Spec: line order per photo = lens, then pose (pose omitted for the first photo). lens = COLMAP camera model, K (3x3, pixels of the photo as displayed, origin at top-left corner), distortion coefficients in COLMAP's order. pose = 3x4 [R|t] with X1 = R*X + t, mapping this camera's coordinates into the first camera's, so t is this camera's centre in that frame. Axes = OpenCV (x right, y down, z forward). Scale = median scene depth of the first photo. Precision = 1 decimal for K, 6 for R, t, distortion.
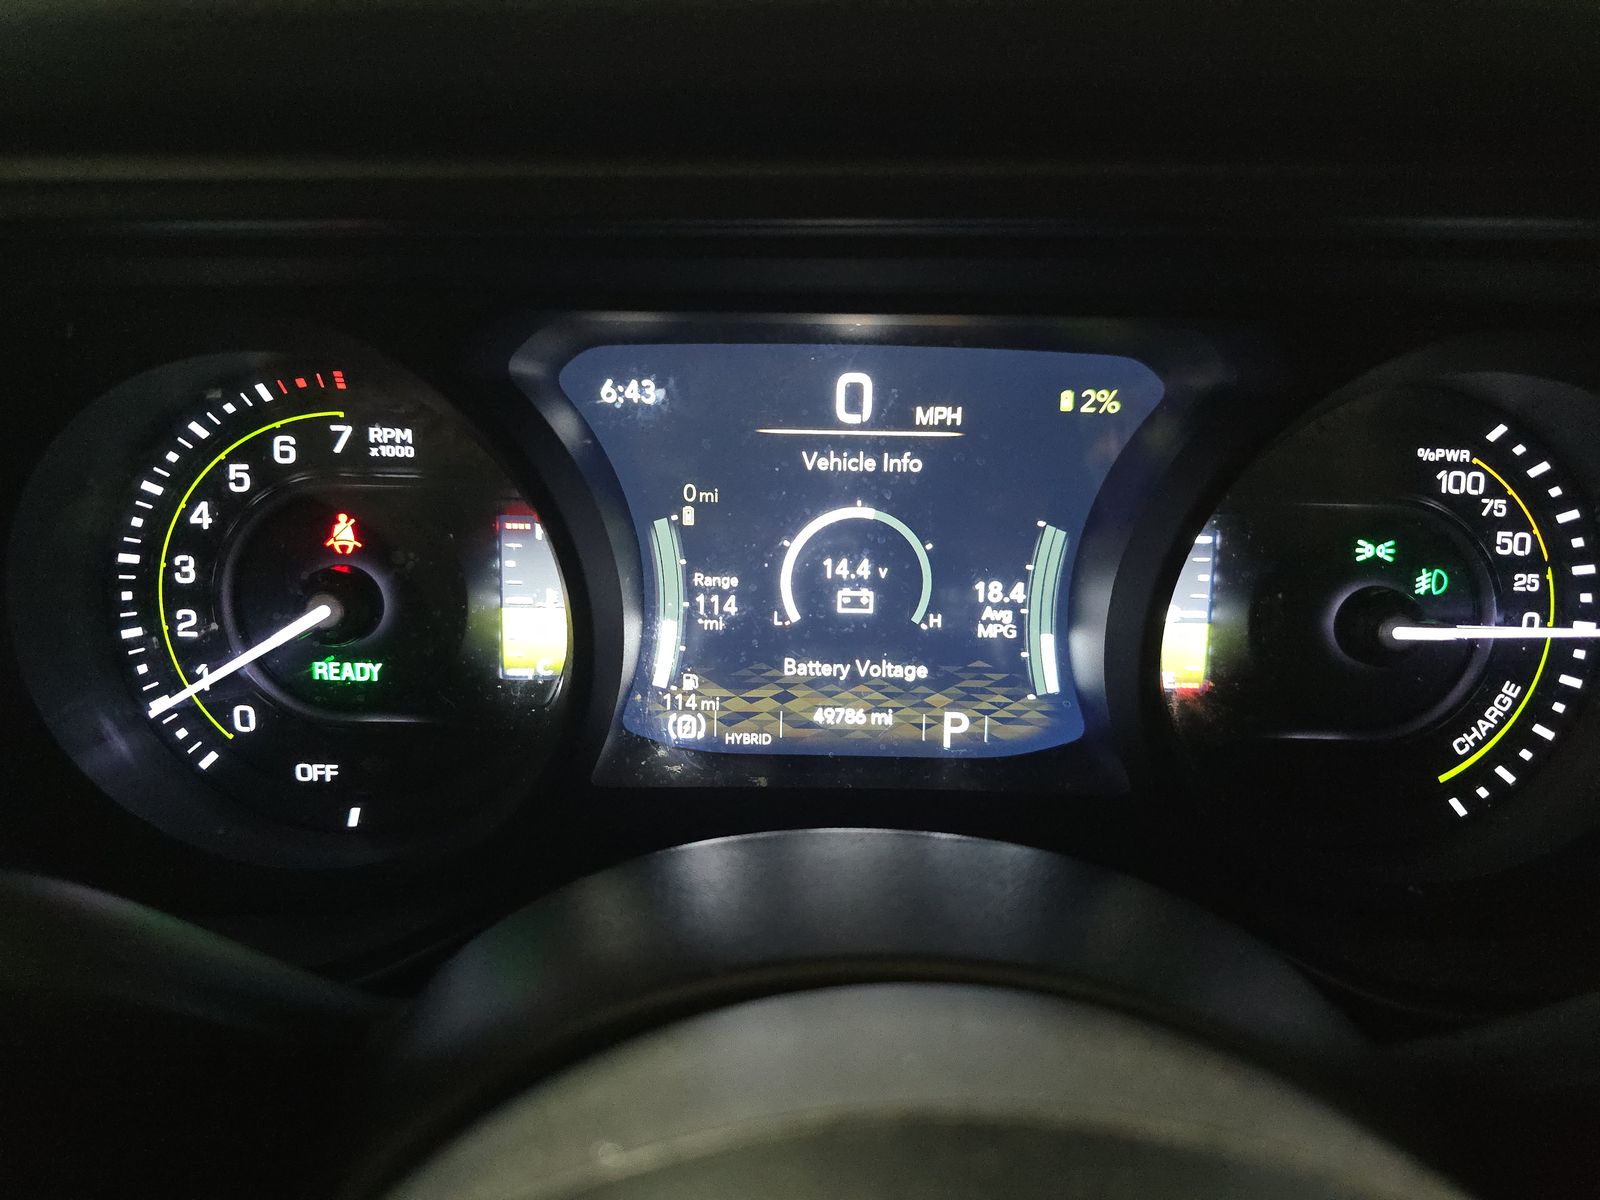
lens RADIAL K [[1069.6, 0, 800.0], [0, 1069.6, 600.0], [0, 0, 1]] dist [0.001453, -0.053994]
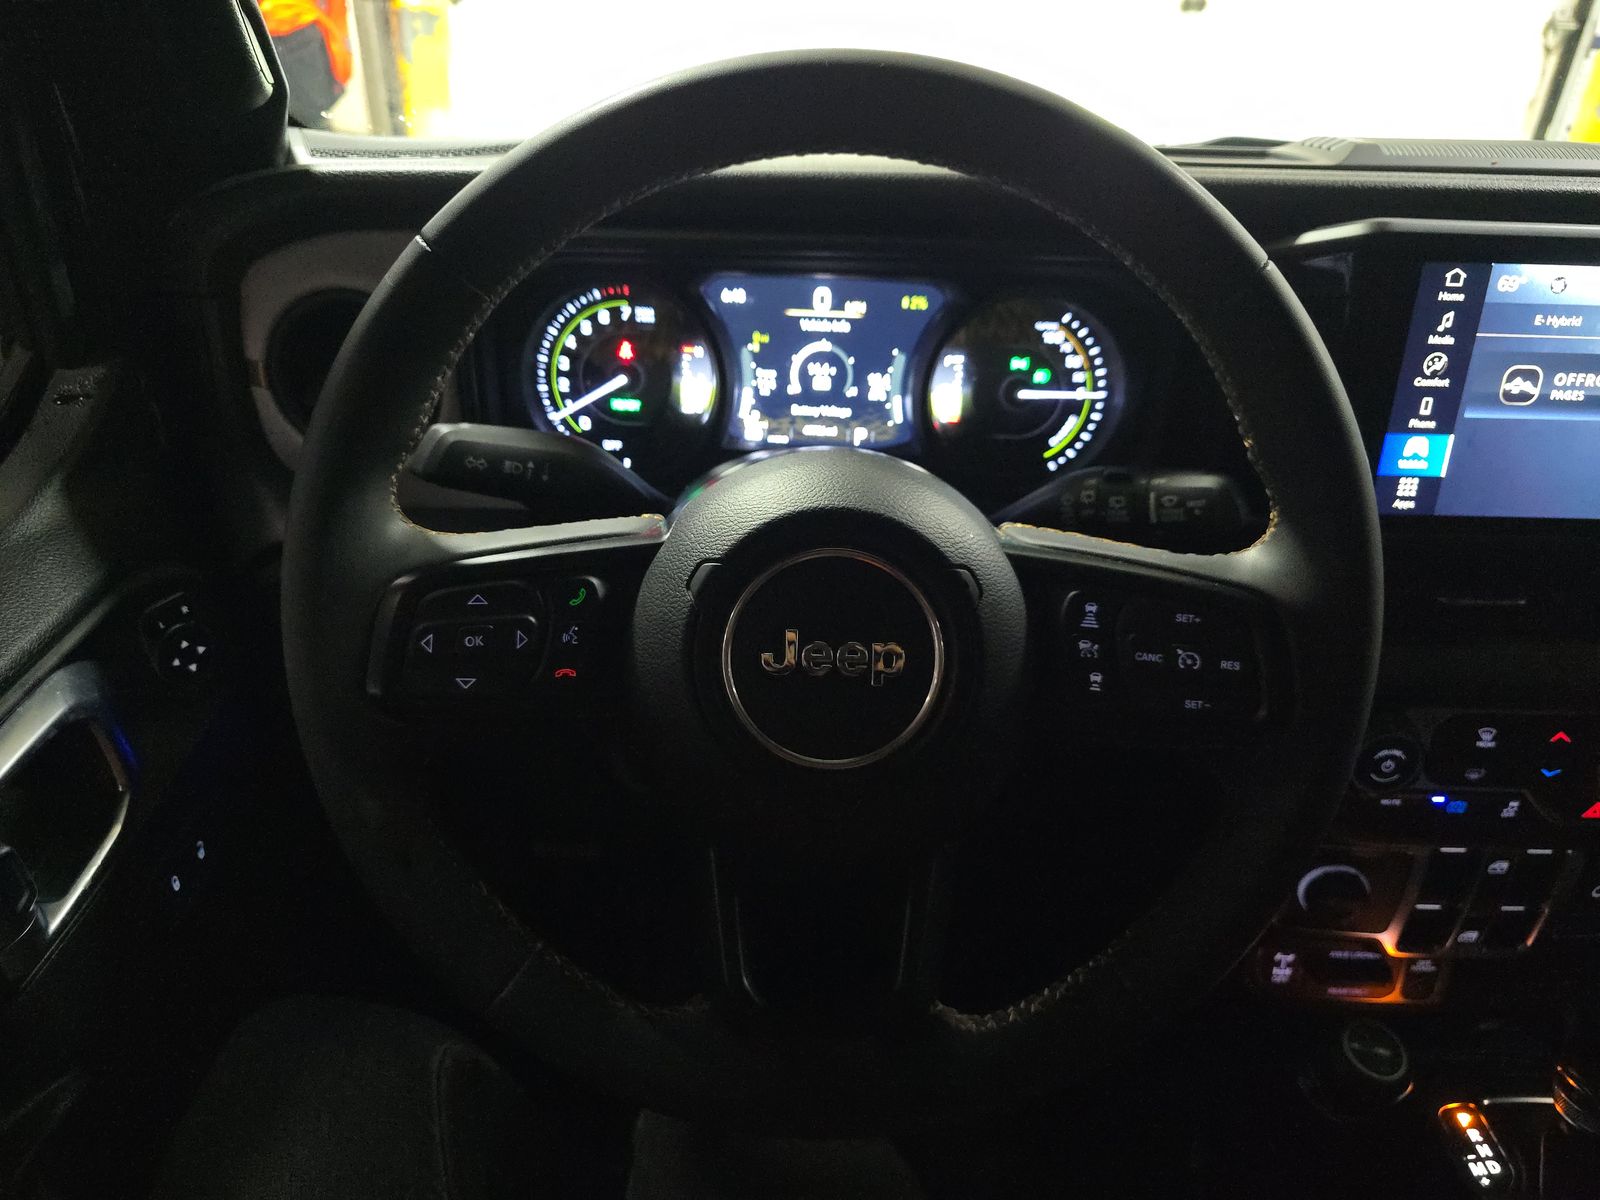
lens RADIAL K [[1068.4, 0, 804.4], [0, 1068.4, 599.3], [0, 0, 1]] dist [0.059702, -0.057529]
pose [[0.999667, 0.012169, 0.022745, -0.042627], [-0.015259, 0.989888, 0.141026, 0.160650], [-0.020799, -0.141326, 0.989745, -1.668860]]
